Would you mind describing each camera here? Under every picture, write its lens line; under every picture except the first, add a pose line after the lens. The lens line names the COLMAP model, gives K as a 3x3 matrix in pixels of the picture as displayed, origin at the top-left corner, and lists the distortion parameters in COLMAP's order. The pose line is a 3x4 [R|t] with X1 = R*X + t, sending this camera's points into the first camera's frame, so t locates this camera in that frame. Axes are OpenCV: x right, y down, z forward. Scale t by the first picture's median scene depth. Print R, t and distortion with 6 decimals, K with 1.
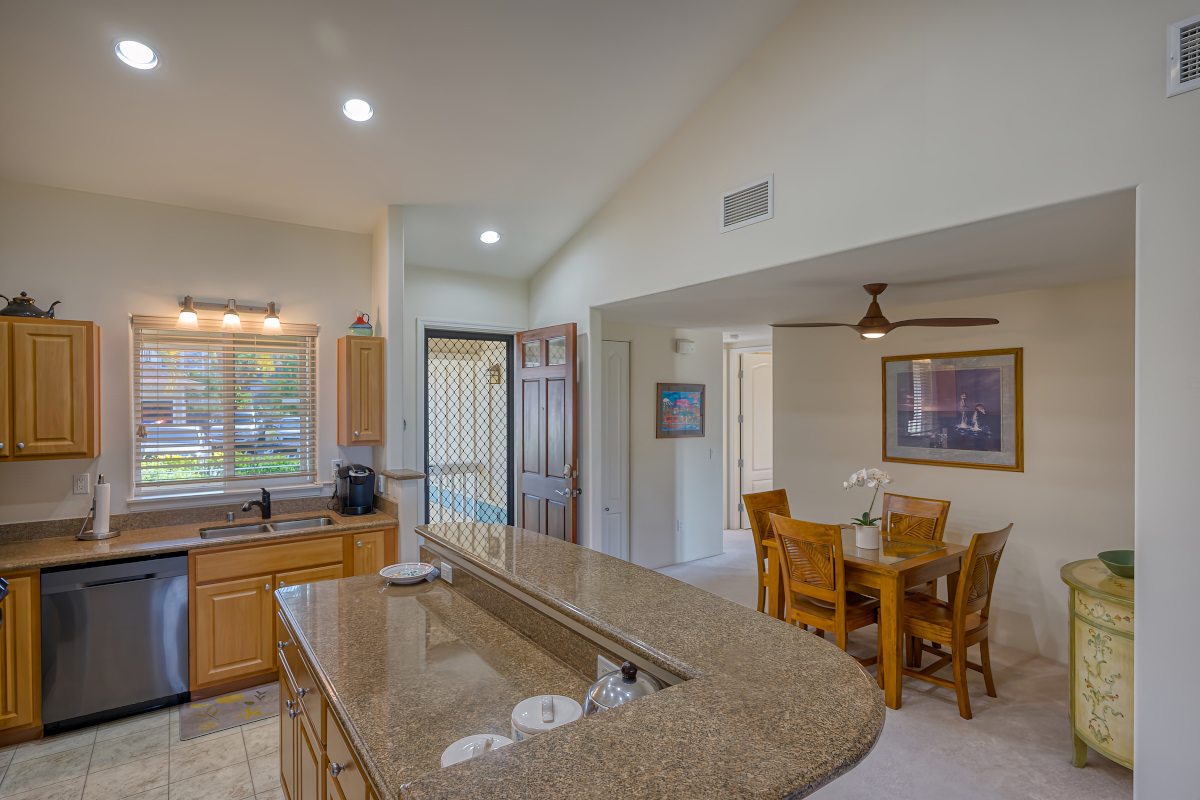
lens RADIAL K [[606.7, 0, 600.0], [0, 606.7, 400.0], [0, 0, 1]] dist [0.002884, 0.000845]
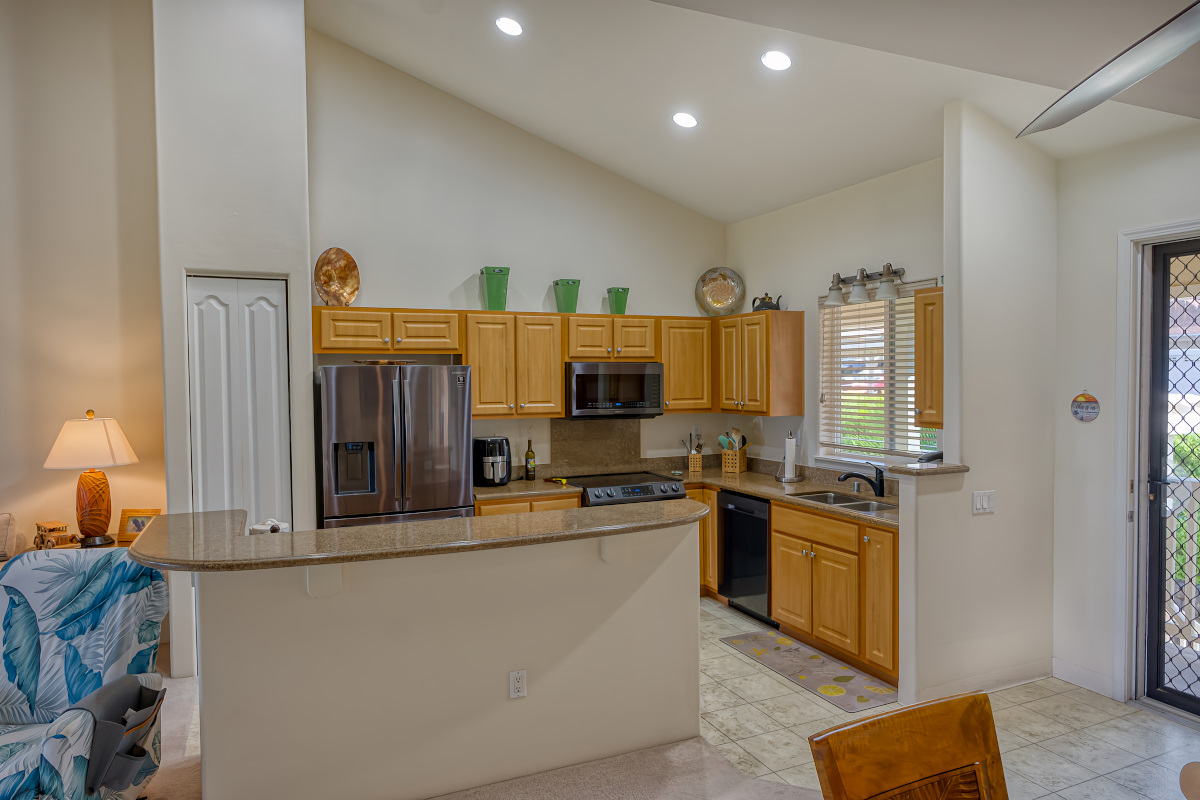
lens RADIAL K [[766.5, 0, 600.0], [0, 766.5, 400.0], [0, 0, 1]] dist [-0.002577, -0.000409]
pose [[-0.193950, 0.036563, -0.980330, 0.744703], [0.009979, 0.999327, 0.035298, -0.000316], [0.980961, -0.002937, -0.194184, 0.867197]]
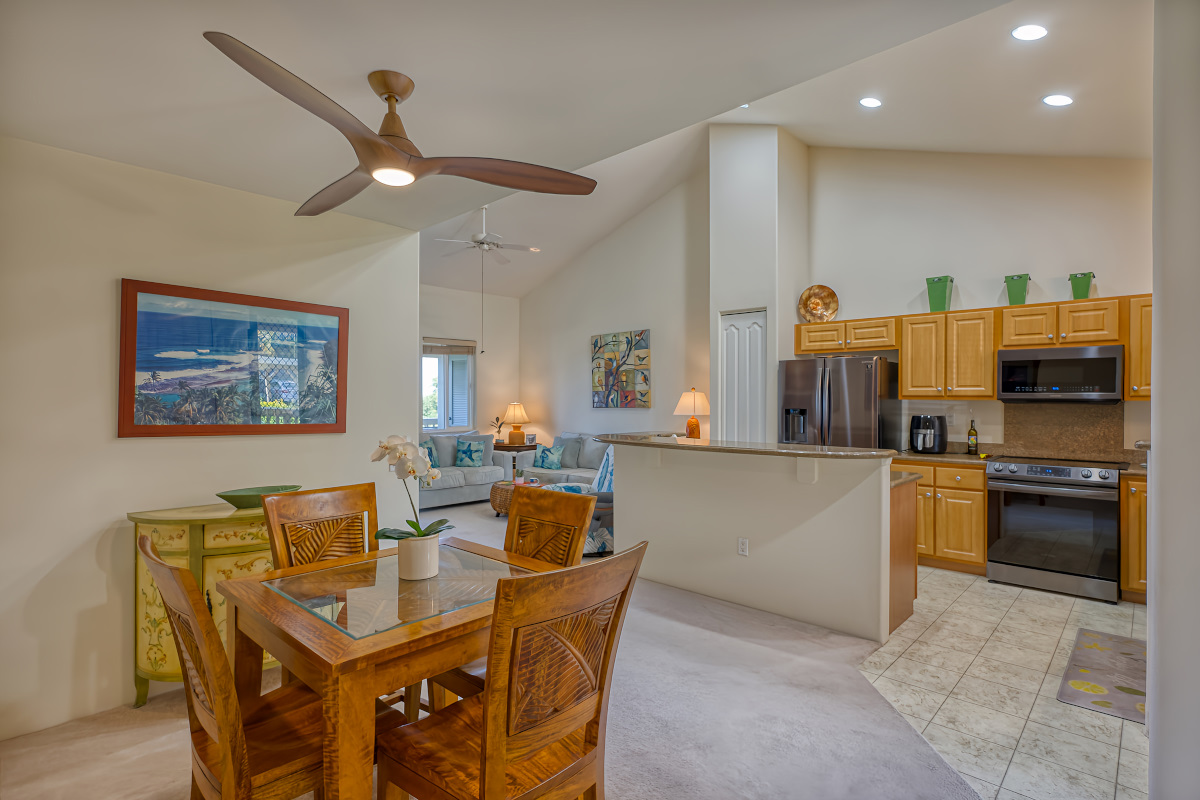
lens RADIAL K [[592.9, 0, 600.0], [0, 592.9, 400.0], [0, 0, 1]] dist [0.002264, 0.000483]
pose [[-0.979476, 0.000588, -0.201562, 0.397902], [0.000392, 0.999999, 0.001010, 0.083410], [0.201563, 0.000911, -0.979475, 1.597178]]
